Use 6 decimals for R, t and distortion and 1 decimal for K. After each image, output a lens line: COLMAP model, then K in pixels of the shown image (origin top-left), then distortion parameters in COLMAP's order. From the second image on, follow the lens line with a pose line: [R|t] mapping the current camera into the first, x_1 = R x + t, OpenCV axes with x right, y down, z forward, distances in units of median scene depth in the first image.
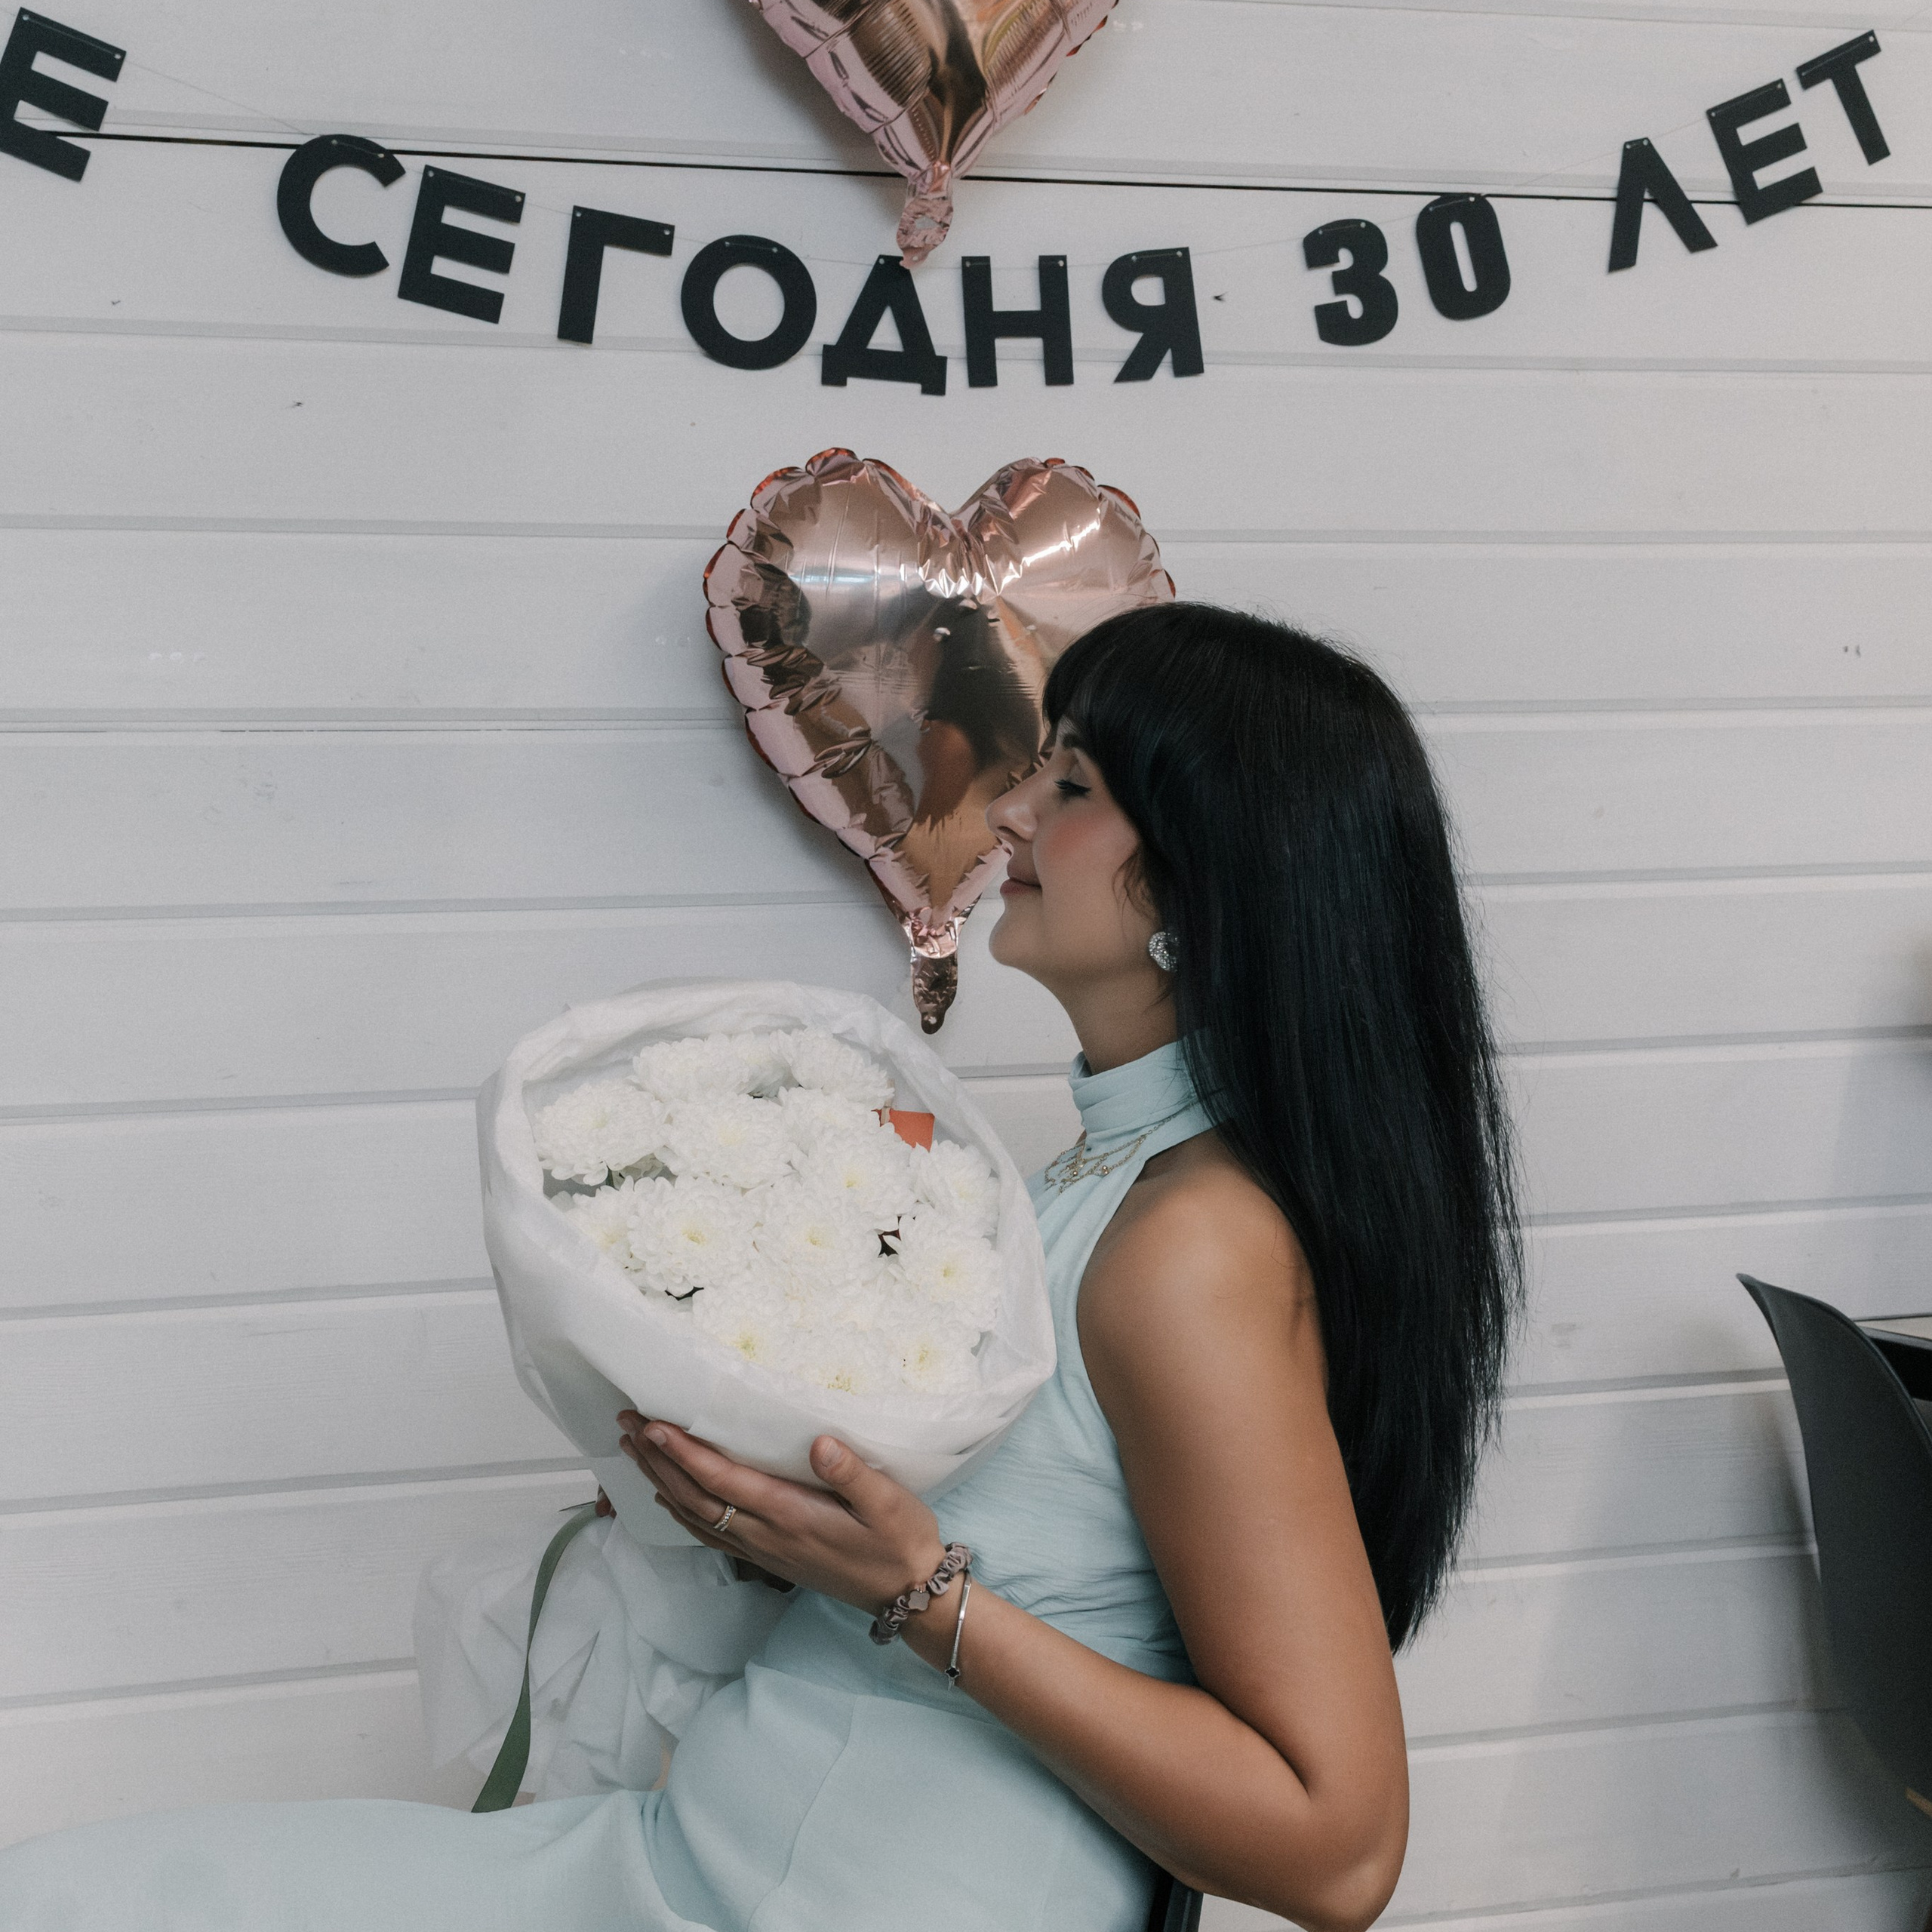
lens RADIAL K [[3142.5, 0, 1034.8], [0, 3142.5, 951.3], [0, 0, 1]] dist [0.097690, 0.000000]
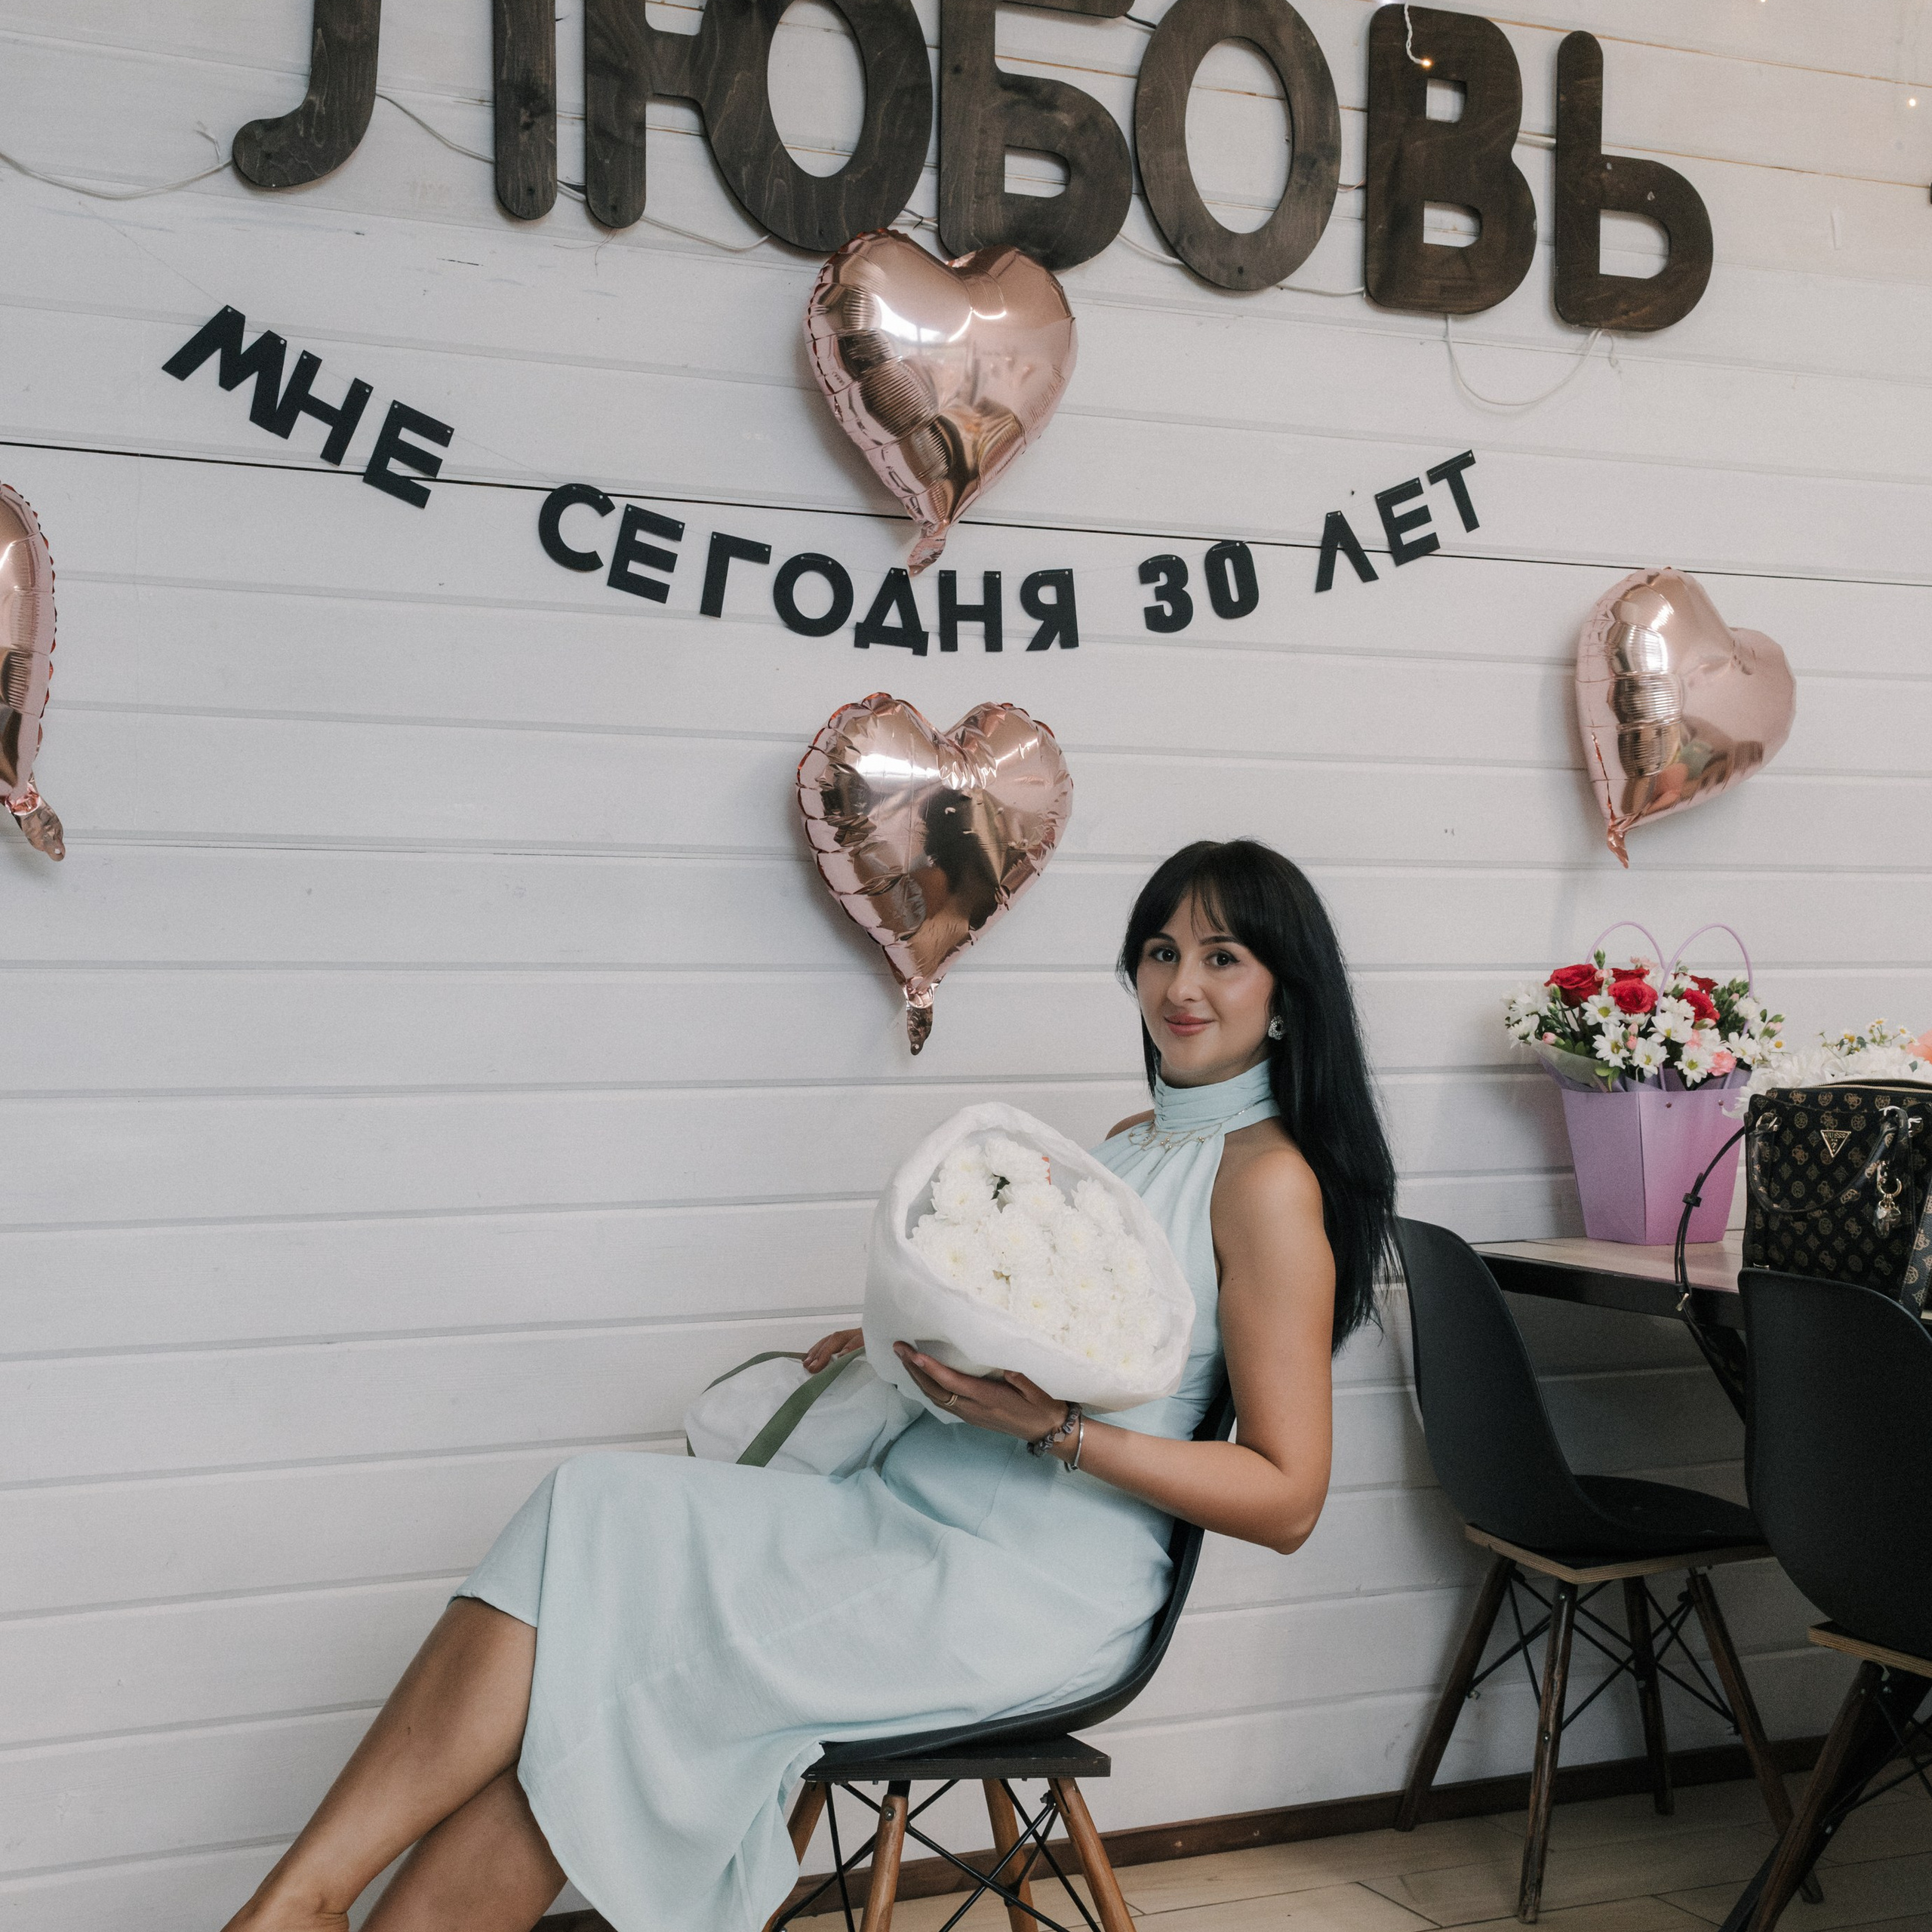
lens RADIAL K [[2901.7, 0, 943.3], [0, 2901.7, 1039.9], [0, 0, 1]] dist [0.094124, 0.000000]
pose [[0.986220, 0.023963, 0.163695, -0.257761], [-0.025238, 0.999665, 0.005708, 0.009550], [-0.163504, -0.009760, 0.986494, -0.458620]]
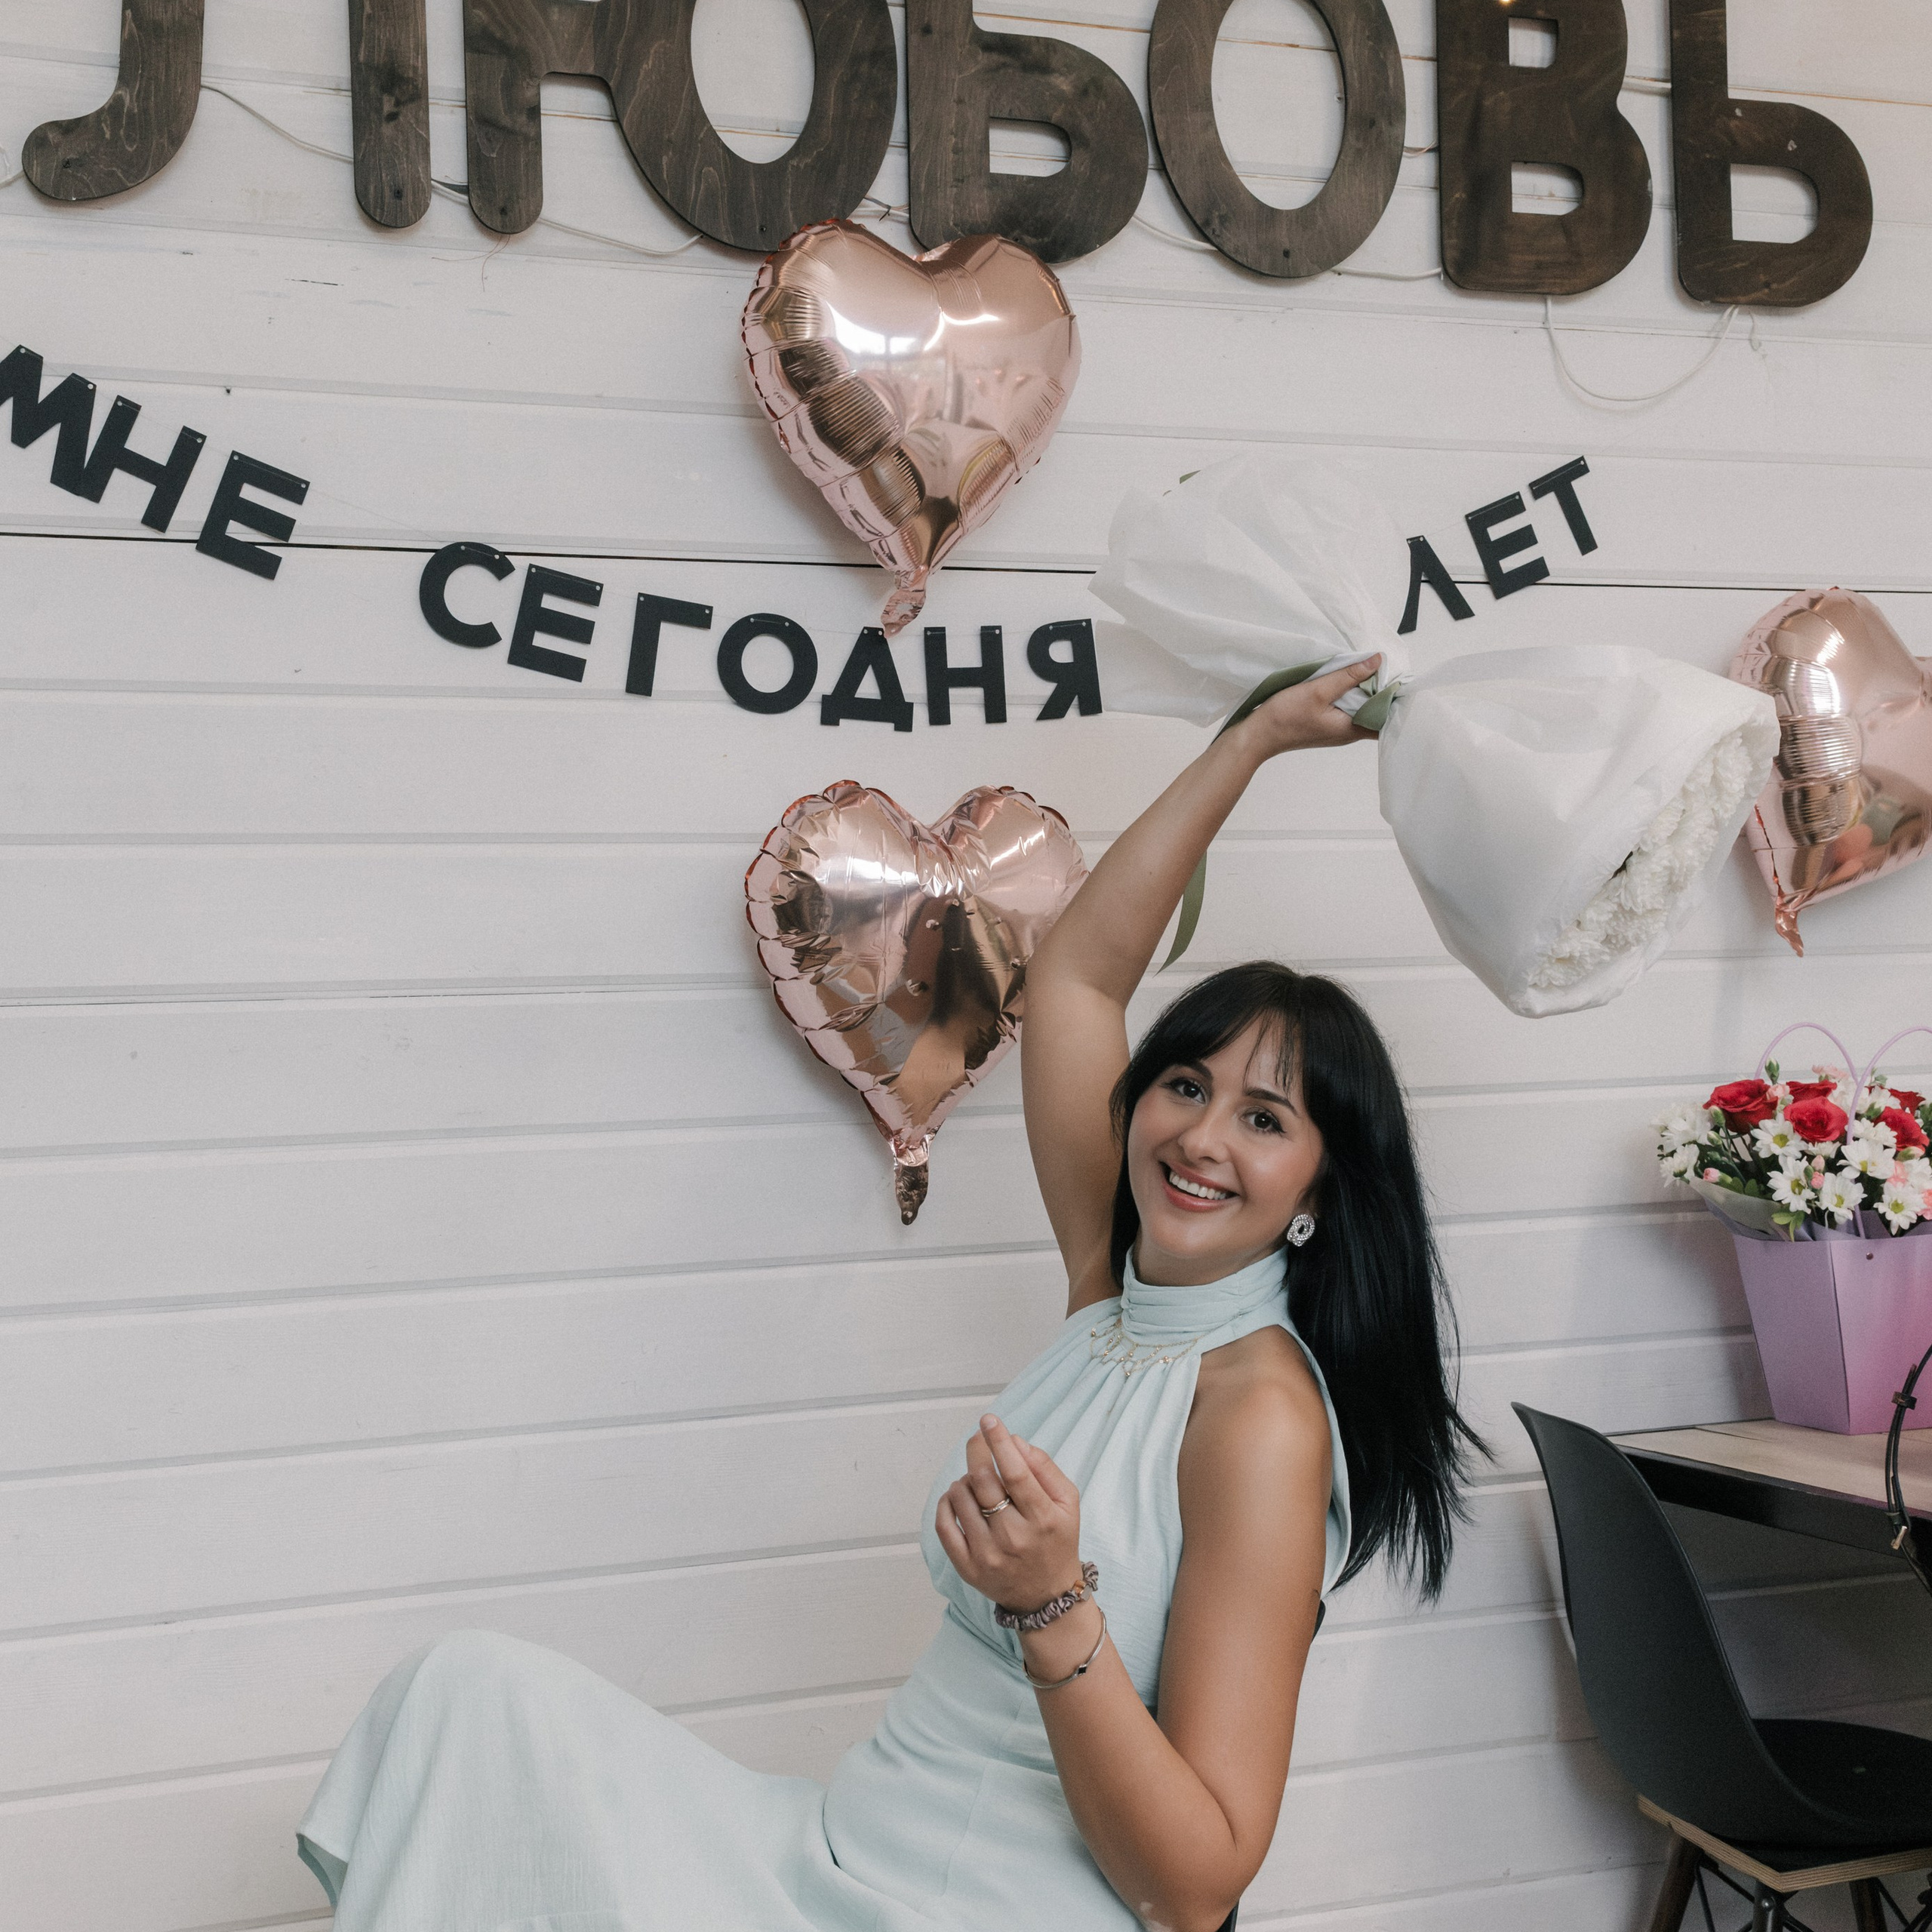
lens RADIAL K [[2910.8, 0, 937.3], [0, 2910.8, 902.6], [0, 0, 1]] dist [0.098477, 0.000000]
pose [[0.995344, 0.000808, 0.096386, -0.134918], [0.004491, 0.998490, -0.054743, -0.039719], [-0.096285, 0.054921, 0.993837, -0.198099]]
